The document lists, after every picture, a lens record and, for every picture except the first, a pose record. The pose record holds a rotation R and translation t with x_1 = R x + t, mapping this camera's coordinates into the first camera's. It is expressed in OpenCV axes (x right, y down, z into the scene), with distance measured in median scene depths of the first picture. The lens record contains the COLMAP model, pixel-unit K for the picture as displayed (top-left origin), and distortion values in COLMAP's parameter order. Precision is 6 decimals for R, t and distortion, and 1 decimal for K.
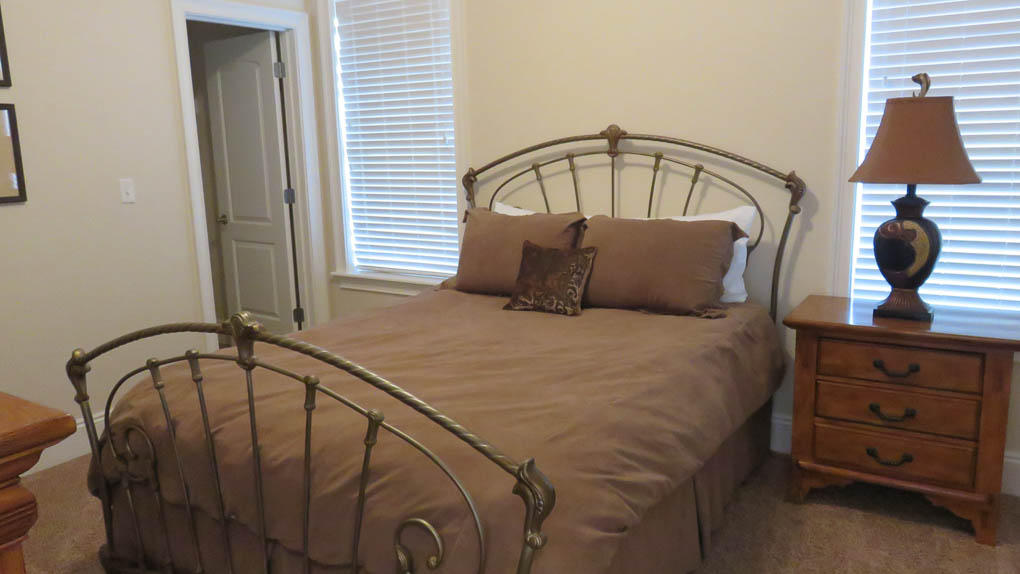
lens RADIAL K [[763.7, 0, 510.0], [0, 763.7, 287.0], [0, 0, 1]] dist [-0.000702, -0.004332]
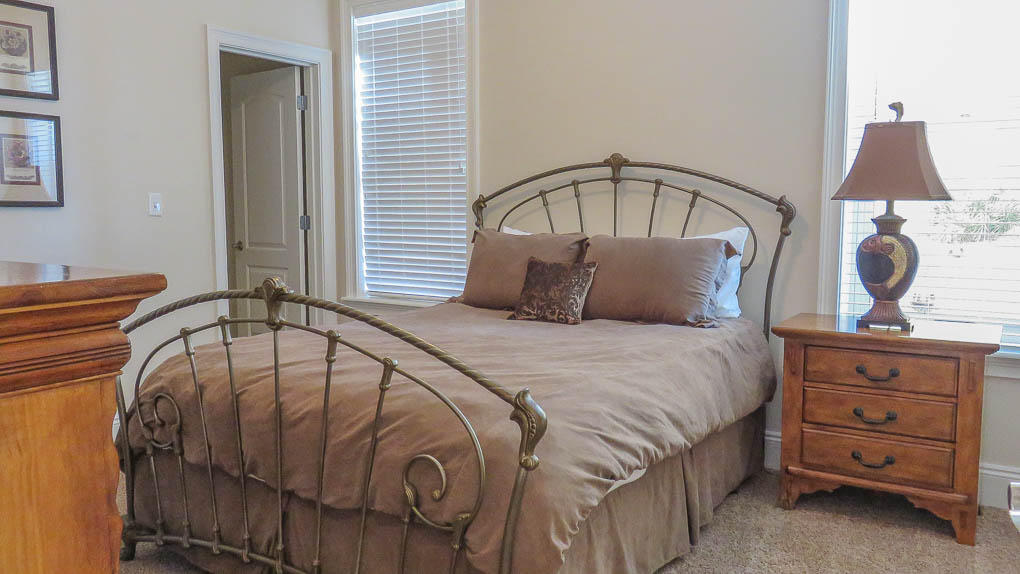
lens RADIAL K [[790.4, 0, 510.0], [0, 790.4, 287.0], [0, 0, 1]] dist [-0.002734, -0.000825]
pose [[0.999585, 0.026585, -0.011088, 0.006144], [-0.027461, 0.995724, -0.088197, 0.096002], [0.008696, 0.088465, 0.996041, -0.102385]]
